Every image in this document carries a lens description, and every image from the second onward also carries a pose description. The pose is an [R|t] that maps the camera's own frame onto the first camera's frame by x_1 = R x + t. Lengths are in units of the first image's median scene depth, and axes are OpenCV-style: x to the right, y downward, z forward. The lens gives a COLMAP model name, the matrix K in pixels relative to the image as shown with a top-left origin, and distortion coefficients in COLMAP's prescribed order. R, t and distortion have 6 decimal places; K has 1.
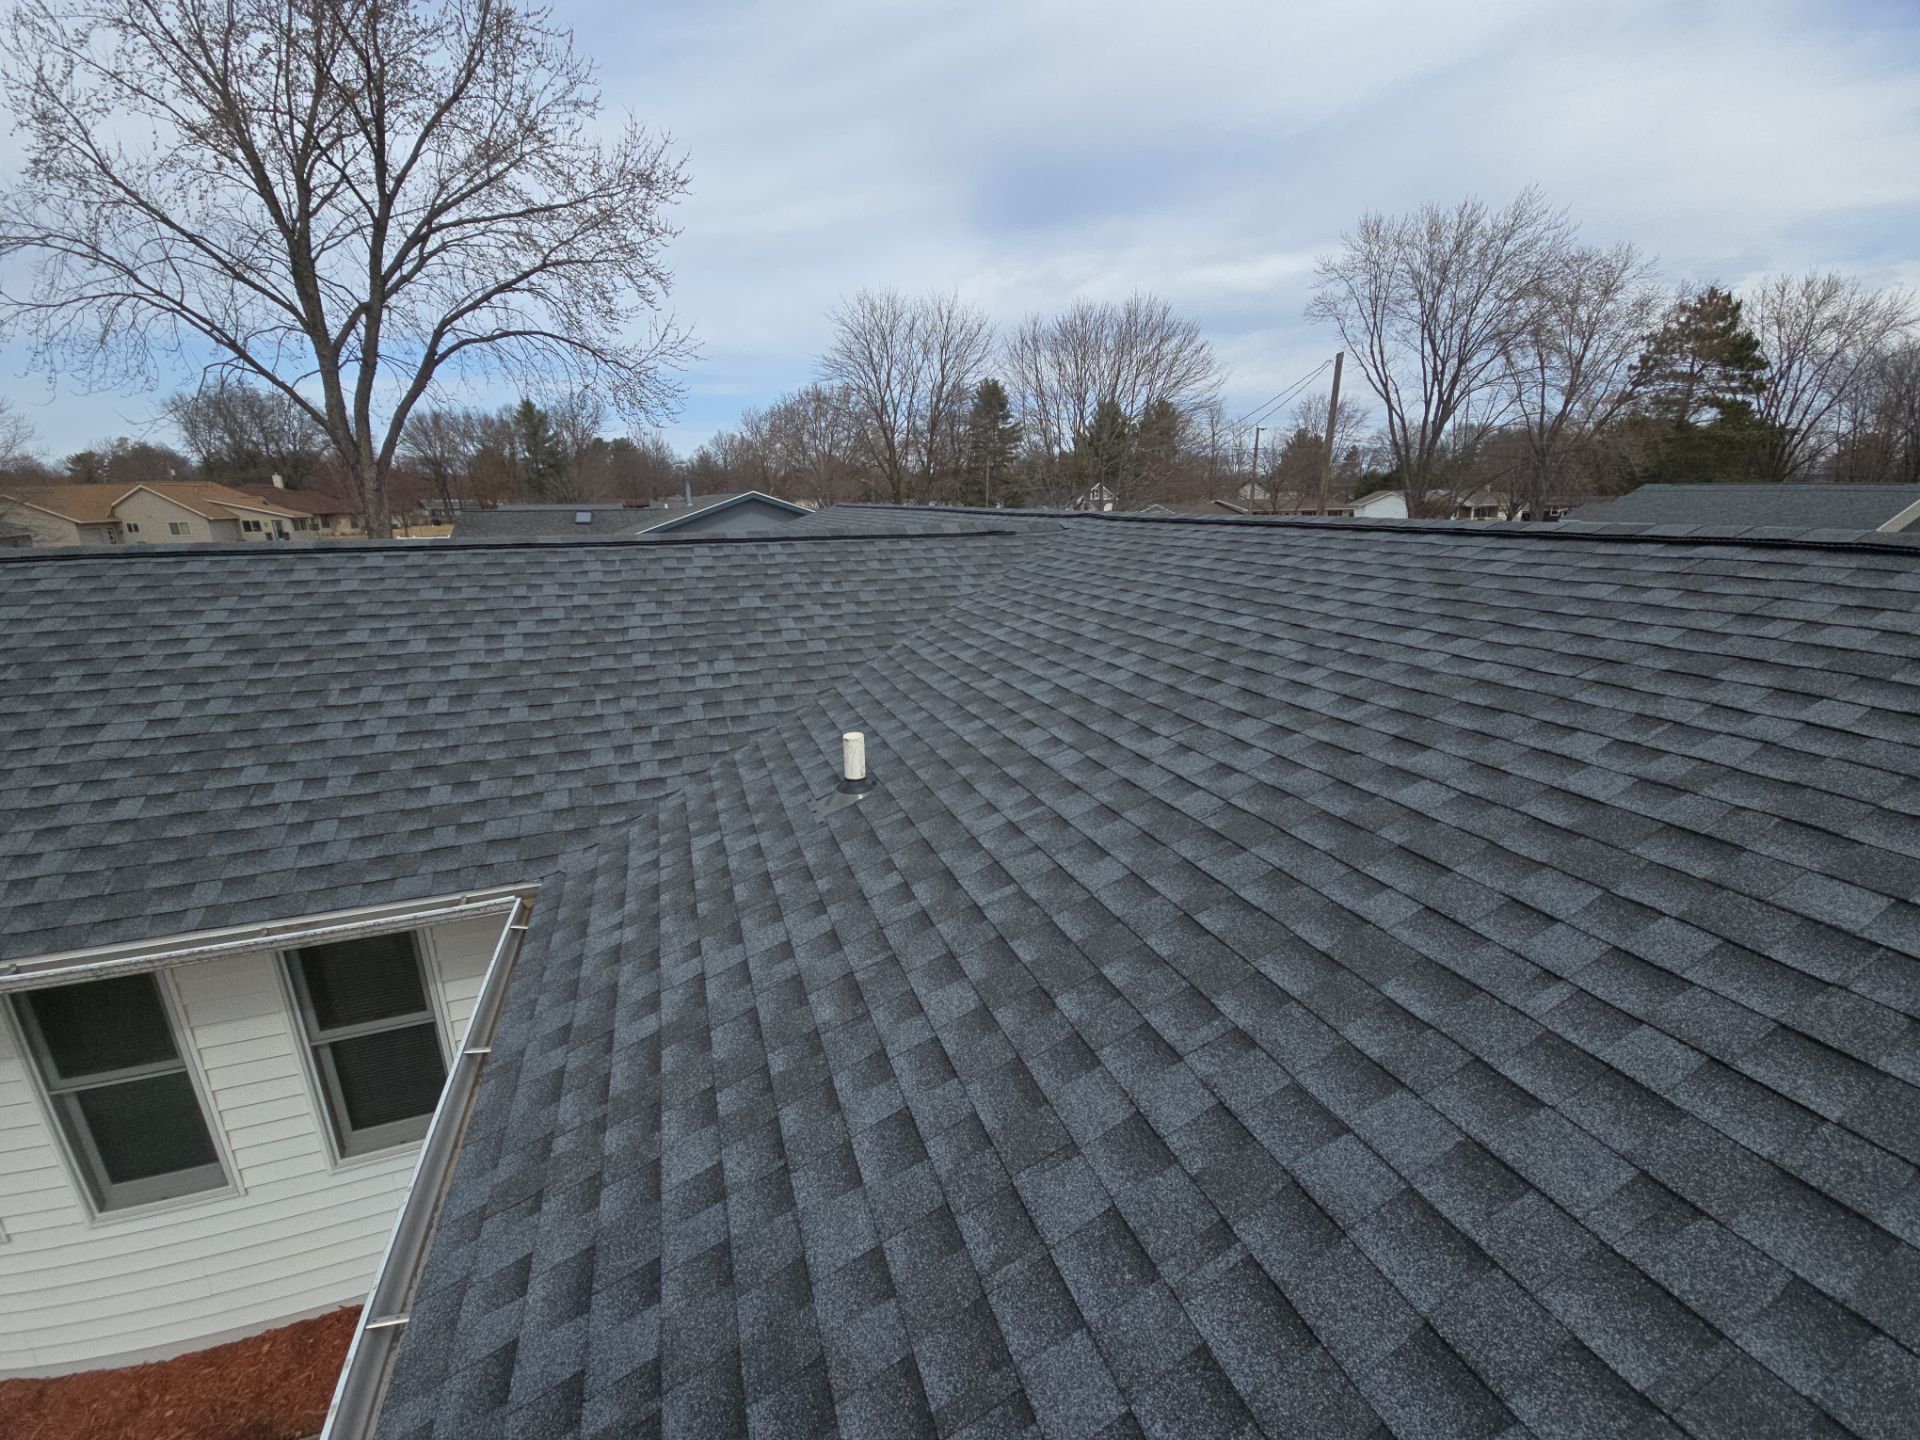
lens RADIAL K [[768.6, 0, 960.0], [0, 768.6, 720.0], [0, 0, 1]] dist [0.012315, -0.006392]
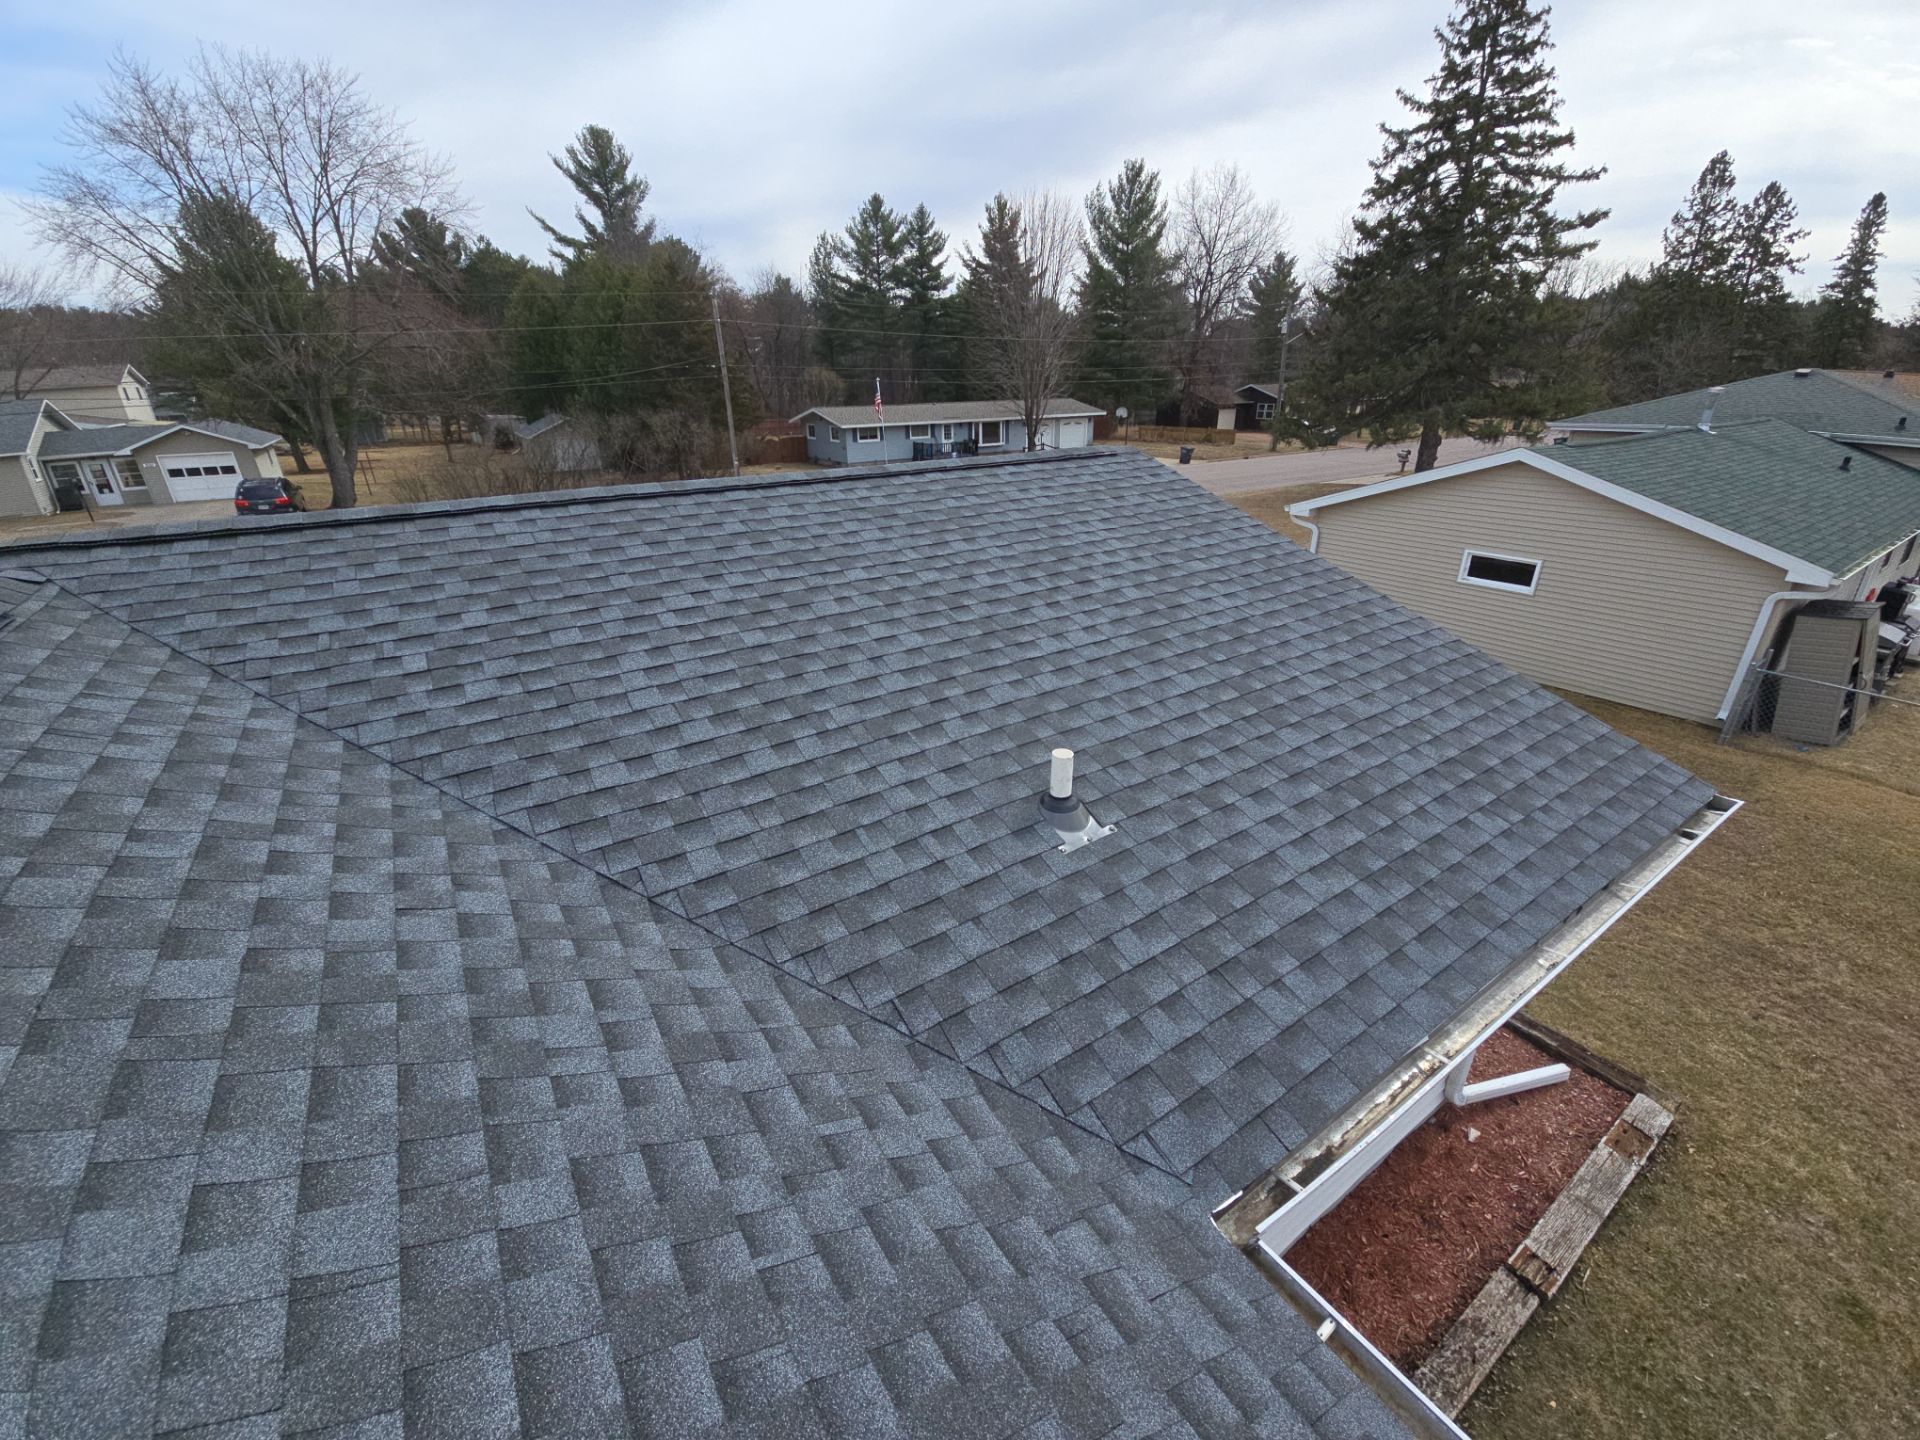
lens RADIAL K [[768.6, 0, 960.0], [0, 768.6, 720.0], [0, 0, 1]] dist [0.012315, -0.006392]
pose [[-0.226671, -0.385048, 0.894628, -1.102866], [0.290000, 0.850193, 0.439400, -0.550194], [-0.929796, 0.359041, -0.081050, 1.357905]]
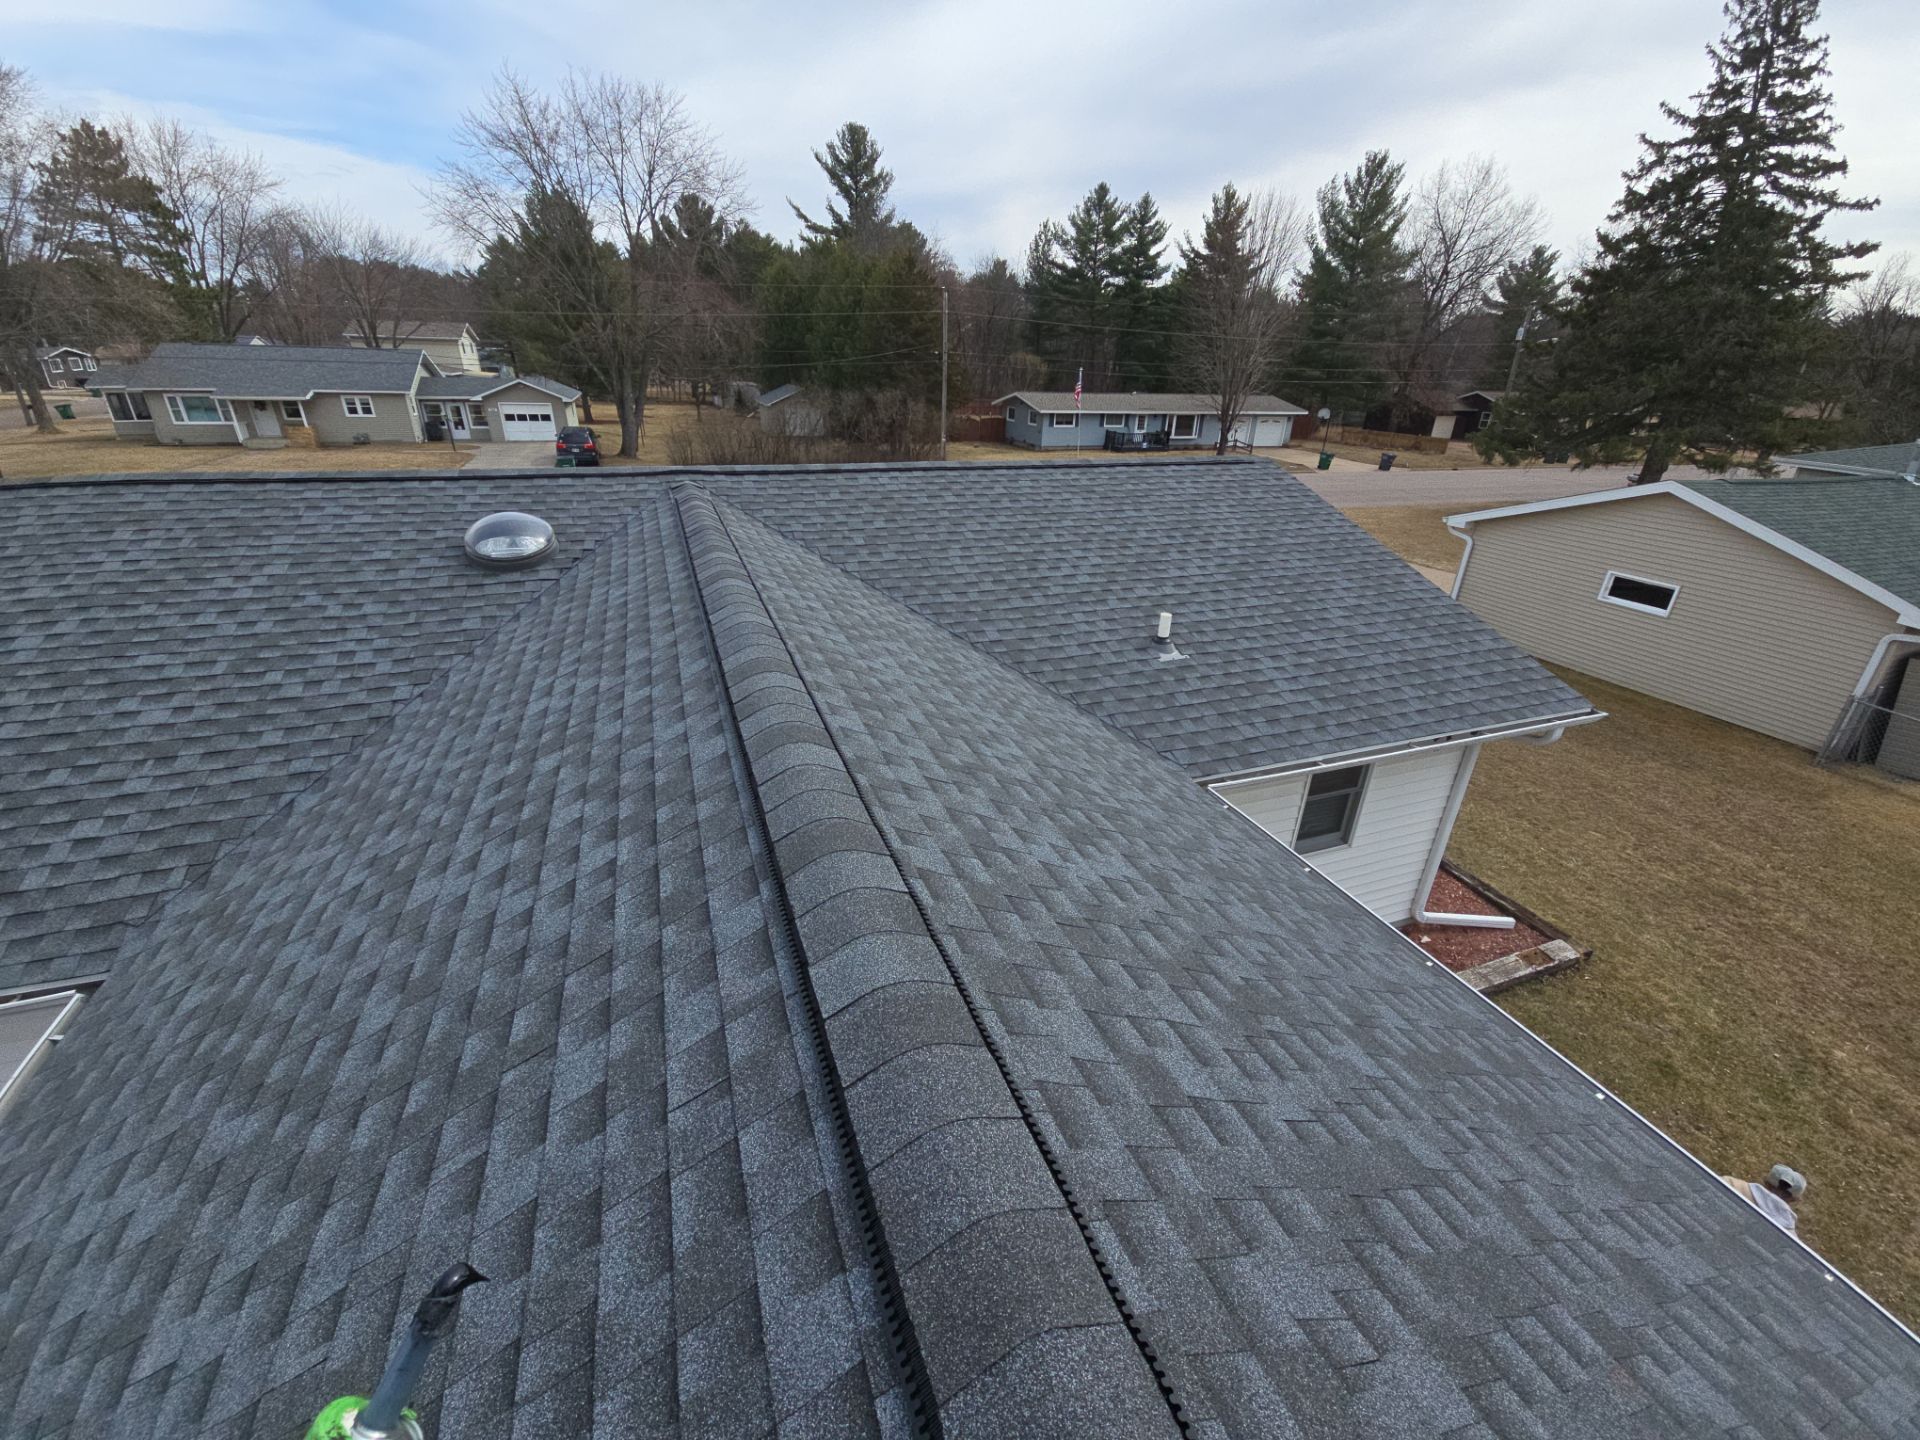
lens RADIAL K [[781.4, 0, 965.7], [0, 781.4, 717.0], [0, 0, 1]] dist [0.018460, -0.014622]
pose [[-0.002301, -0.411084, 0.911595, -2.339050], [0.252401, 0.881843, 0.398305, -0.761508], [-0.967620, 0.231004, 0.101729, 1.544960]]
